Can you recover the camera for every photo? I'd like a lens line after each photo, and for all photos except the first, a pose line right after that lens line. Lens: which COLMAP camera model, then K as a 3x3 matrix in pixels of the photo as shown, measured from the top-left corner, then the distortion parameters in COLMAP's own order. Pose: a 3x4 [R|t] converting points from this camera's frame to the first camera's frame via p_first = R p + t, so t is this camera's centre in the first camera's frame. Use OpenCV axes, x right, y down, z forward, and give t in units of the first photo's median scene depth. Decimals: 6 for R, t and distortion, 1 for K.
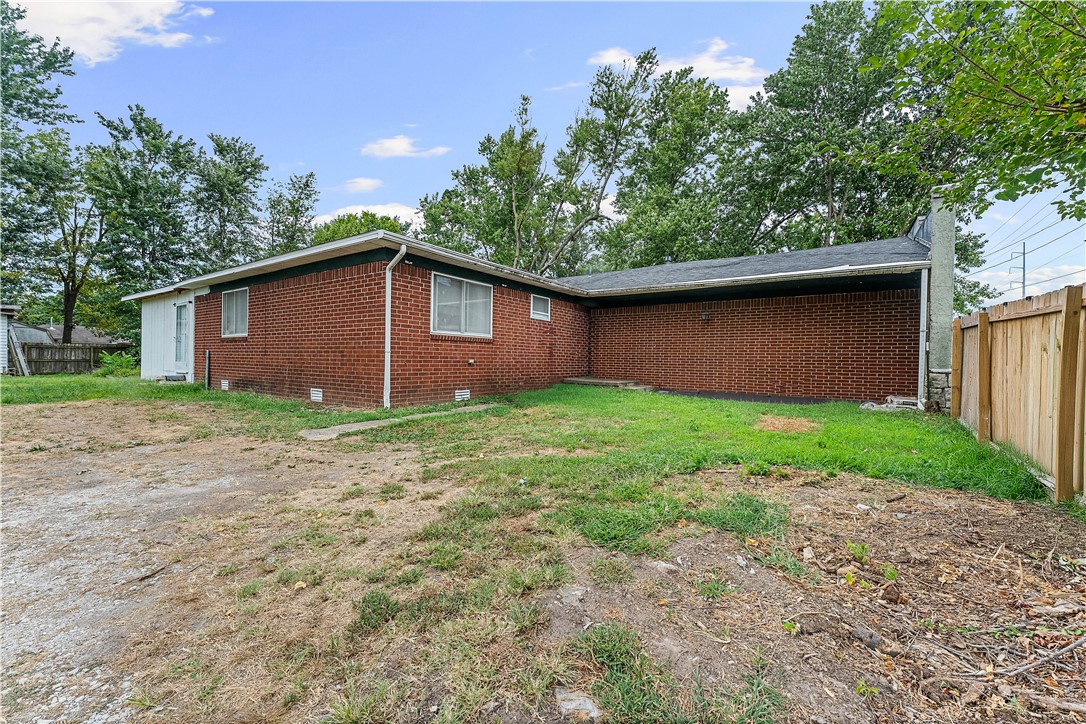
lens RADIAL K [[417.3, 0, 543.0], [0, 417.3, 362.0], [0, 0, 1]] dist [0.000415, 0.000018]
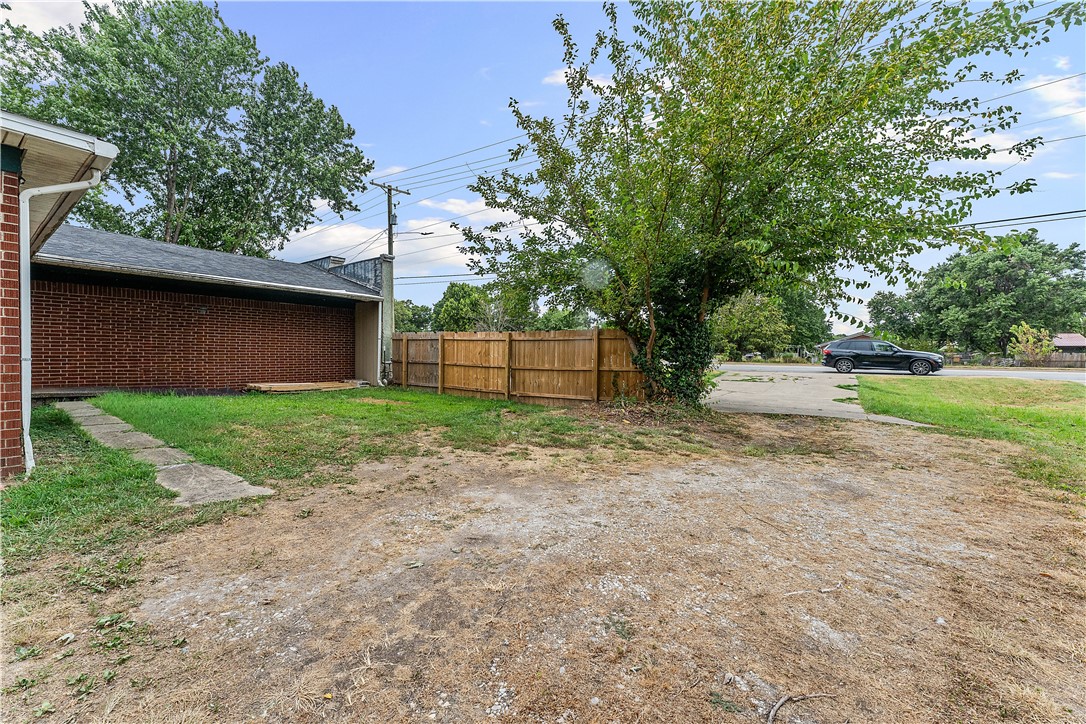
lens RADIAL K [[417.3, 0, 543.0], [0, 417.3, 362.0], [0, 0, 1]] dist [0.000415, 0.000018]
pose [[0.069345, -0.023719, 0.997311, -0.637430], [0.009125, 0.999691, 0.023141, -0.021277], [-0.997551, 0.007496, 0.069540, 0.273567]]
